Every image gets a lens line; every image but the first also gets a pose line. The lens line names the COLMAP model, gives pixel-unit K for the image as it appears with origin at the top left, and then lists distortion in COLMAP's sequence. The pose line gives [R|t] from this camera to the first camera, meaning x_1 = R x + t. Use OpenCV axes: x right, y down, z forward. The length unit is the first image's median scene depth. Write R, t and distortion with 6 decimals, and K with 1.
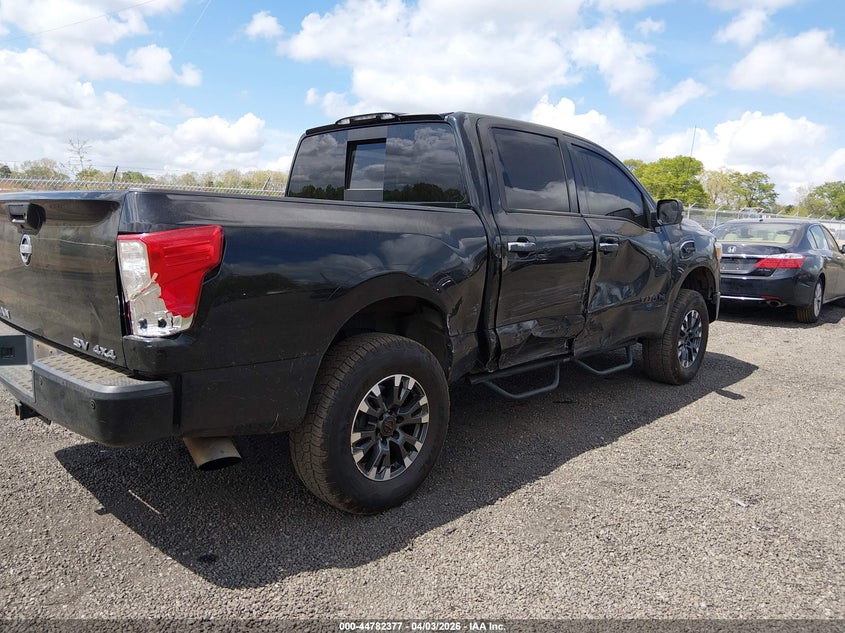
lens RADIAL K [[671.2, 0, 425.8], [0, 671.2, 319.1], [0, 0, 1]] dist [0.068480, 0.005772]
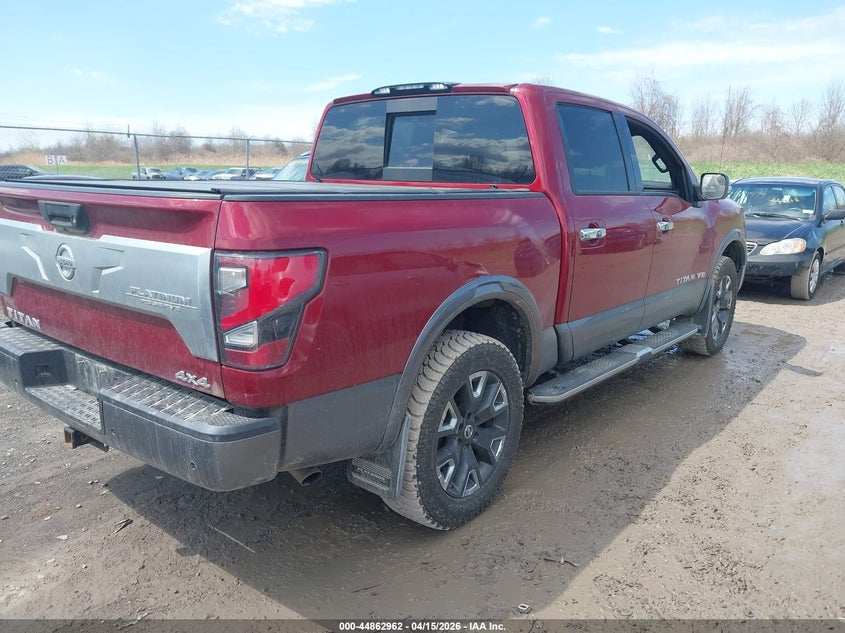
lens RADIAL K [[671.2, 0, 422.4], [0, 671.2, 314.0], [0, 0, 1]] dist [0.068480, 0.005772]
pose [[0.997187, -0.024901, 0.070691, -0.148978], [0.020076, 0.997472, 0.068163, -0.057613], [-0.072209, -0.066552, 0.995167, 0.076548]]
